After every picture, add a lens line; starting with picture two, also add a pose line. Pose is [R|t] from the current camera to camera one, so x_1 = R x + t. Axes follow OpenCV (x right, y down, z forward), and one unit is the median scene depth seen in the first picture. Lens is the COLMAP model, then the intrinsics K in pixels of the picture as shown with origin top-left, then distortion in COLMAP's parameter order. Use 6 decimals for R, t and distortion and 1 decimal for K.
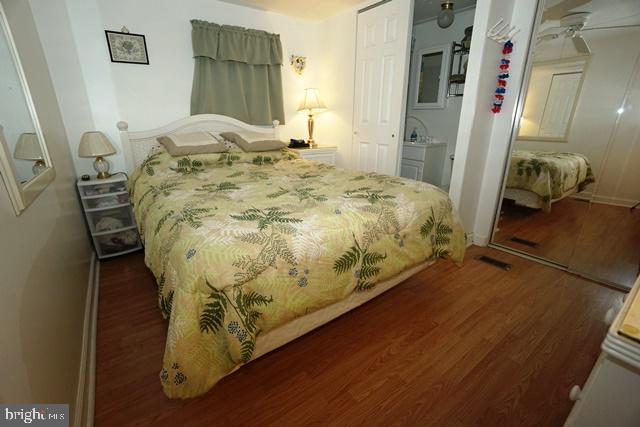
lens RADIAL K [[276.6, 0, 316.7], [0, 276.6, 216.2], [0, 0, 1]] dist [-0.026608, 0.000336]
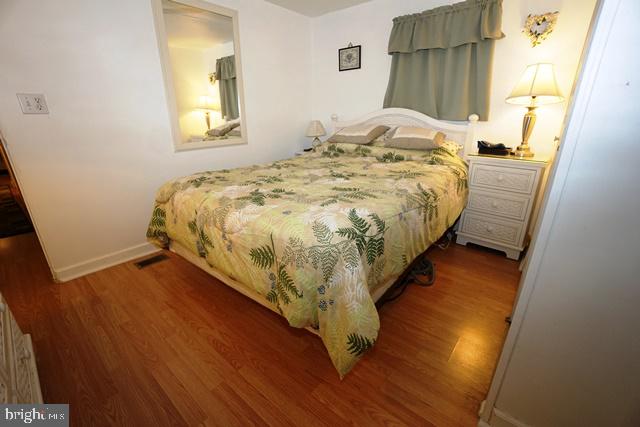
lens RADIAL K [[276.6, 0, 316.7], [0, 276.6, 216.2], [0, 0, 1]] dist [-0.026608, 0.000336]
pose [[0.249864, 0.337029, -0.907733, 0.700756], [-0.313444, 0.915145, 0.253502, -0.194174], [0.916145, 0.221182, 0.334301, 0.543898]]
